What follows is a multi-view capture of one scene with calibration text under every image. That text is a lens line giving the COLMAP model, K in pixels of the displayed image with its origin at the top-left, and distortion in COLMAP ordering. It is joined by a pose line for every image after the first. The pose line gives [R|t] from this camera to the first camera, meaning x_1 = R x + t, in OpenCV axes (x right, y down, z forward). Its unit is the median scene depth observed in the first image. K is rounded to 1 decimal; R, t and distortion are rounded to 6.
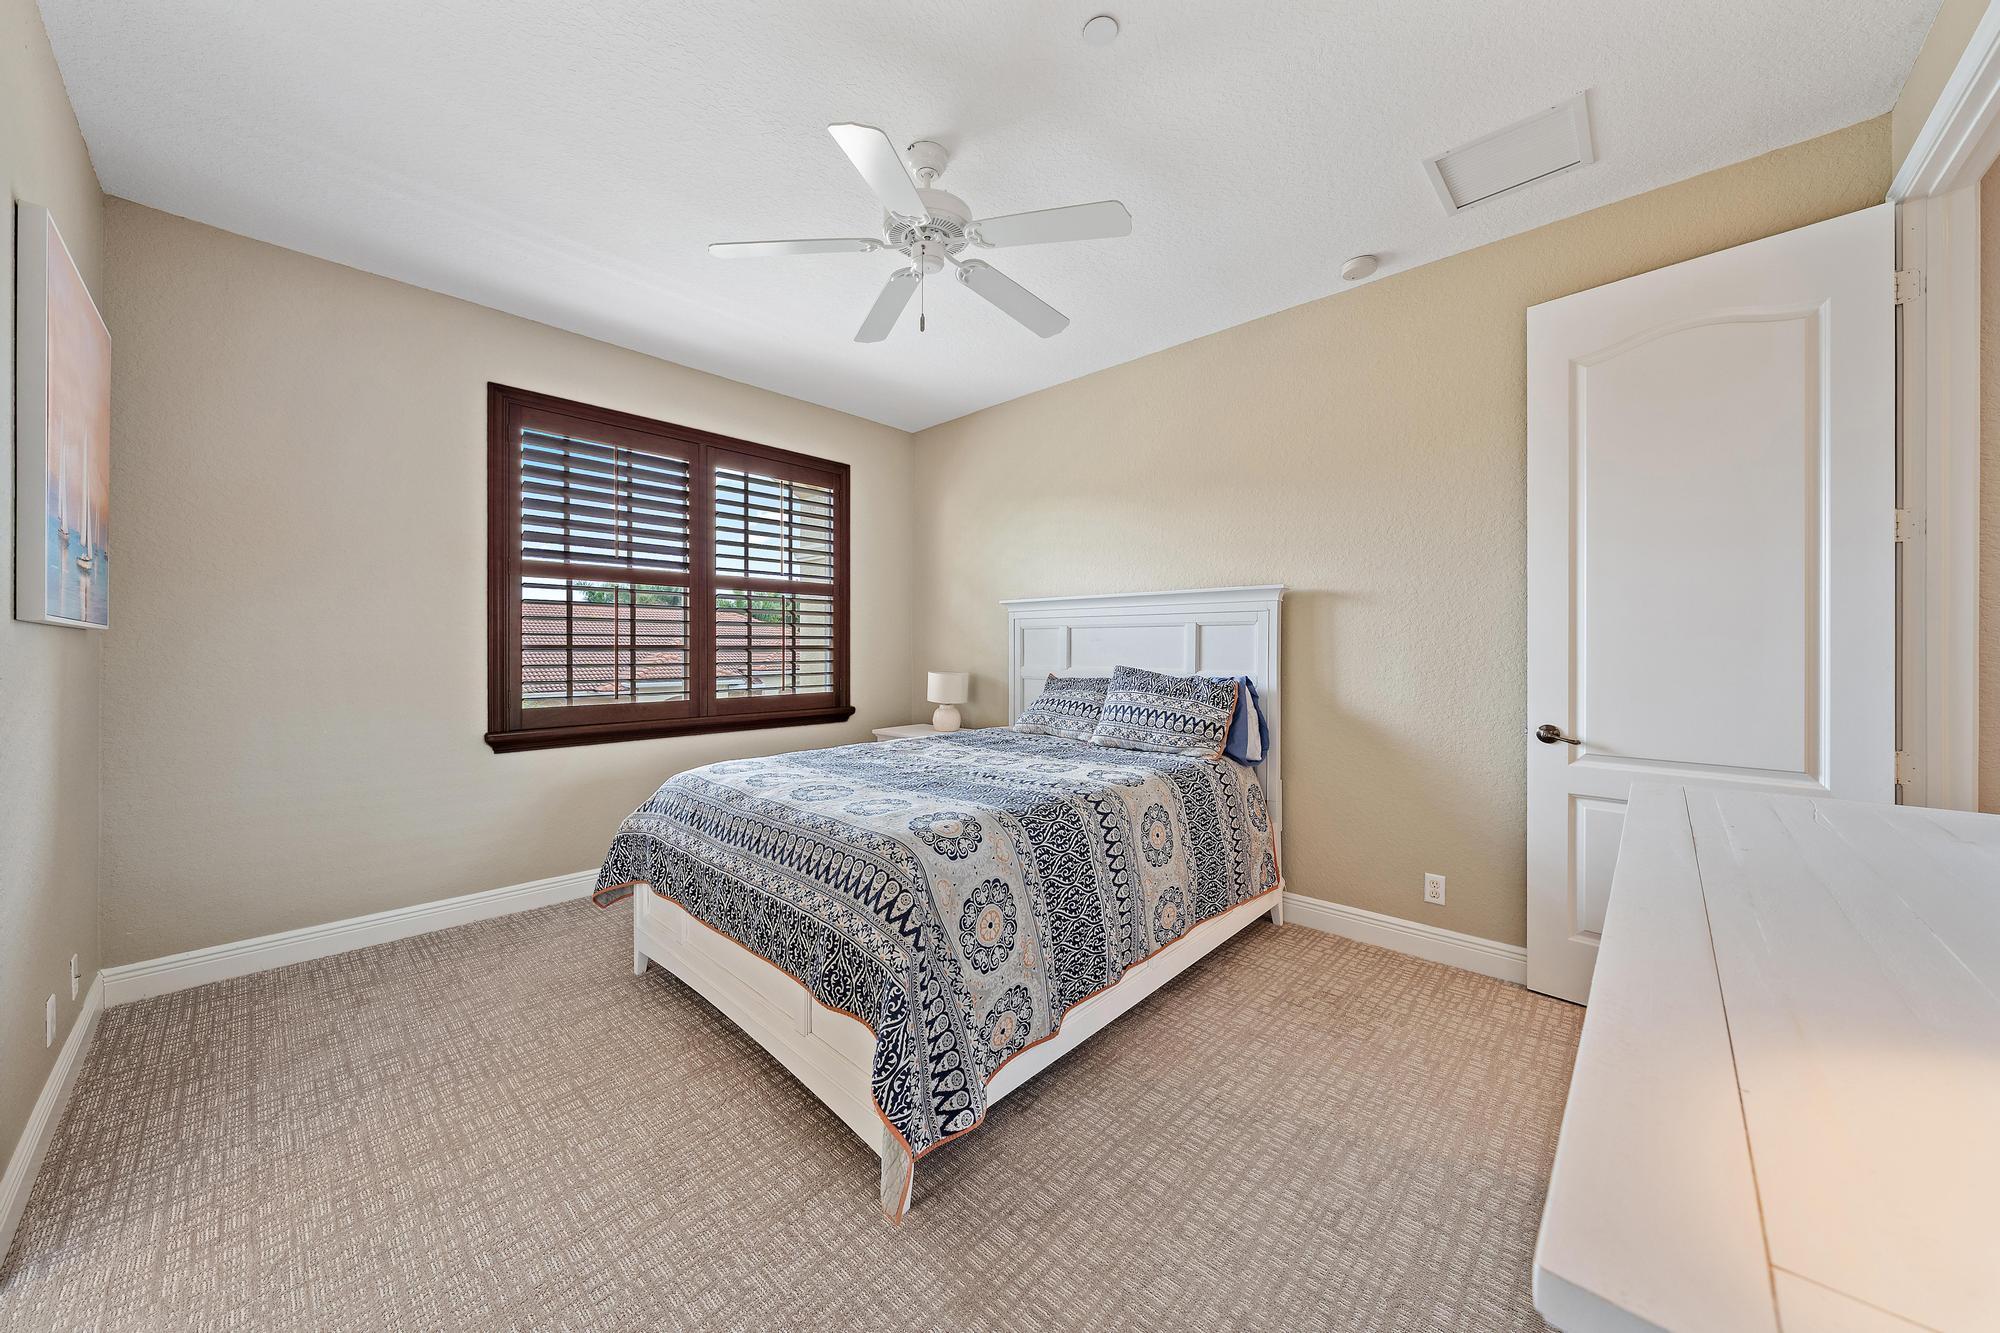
lens RADIAL K [[682.5, 0, 1007.7], [0, 682.5, 648.9], [0, 0, 1]] dist [-0.001802, -0.000018]
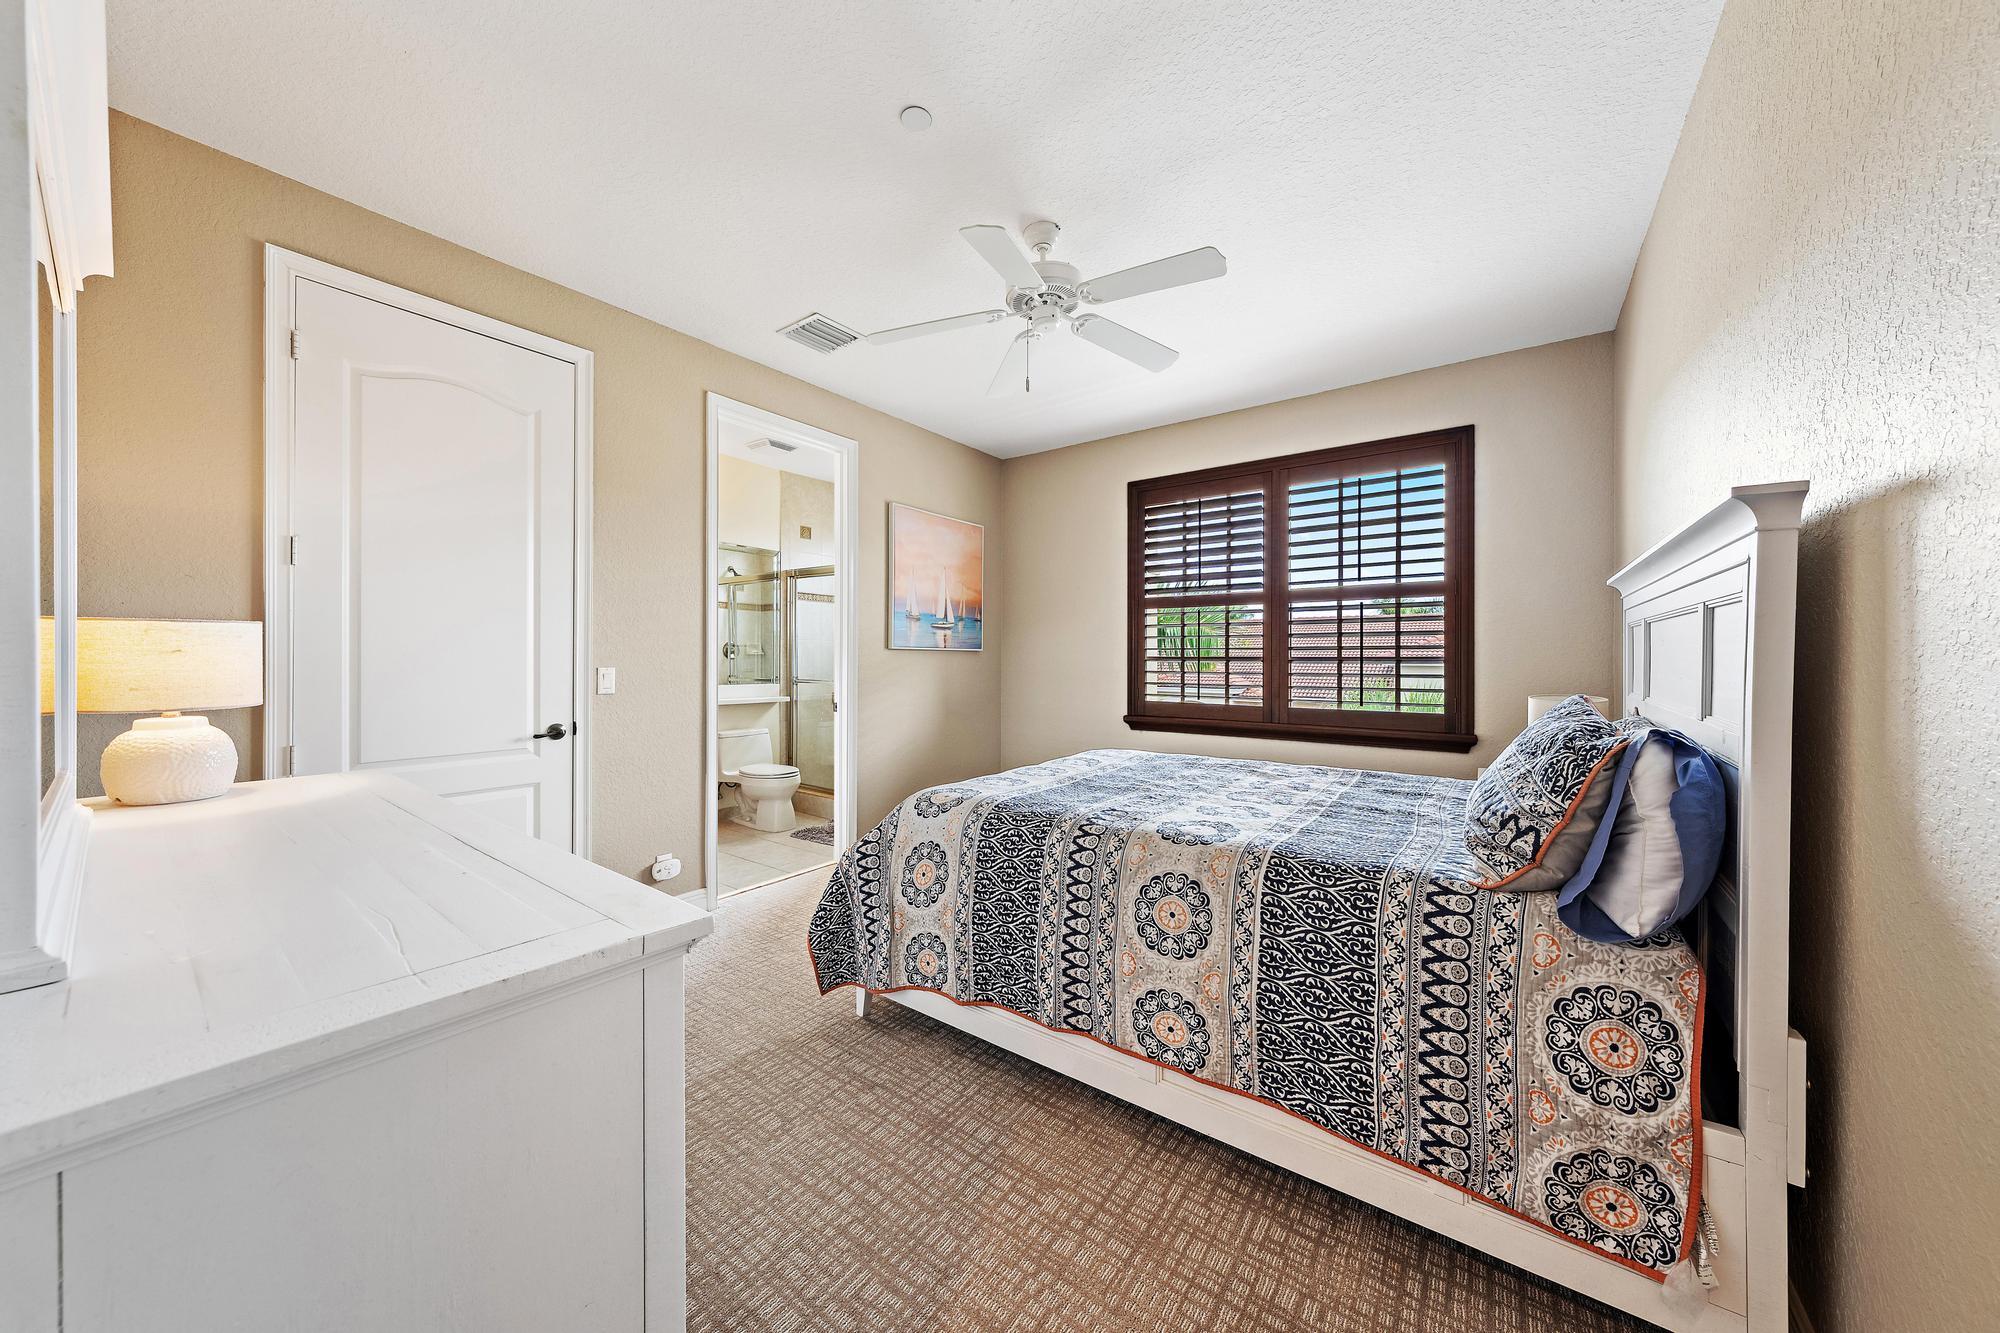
lens RADIAL K [[682.5, 0, 1027.0], [0, 682.5, 677.0], [0, 0, 1]] dist [-0.001802, -0.000018]
pose [[0.121312, 0.025349, -0.992291, 0.553499], [-0.004444, 0.999678, 0.024994, 0.000966], [0.992605, 0.001378, 0.121385, 0.456836]]
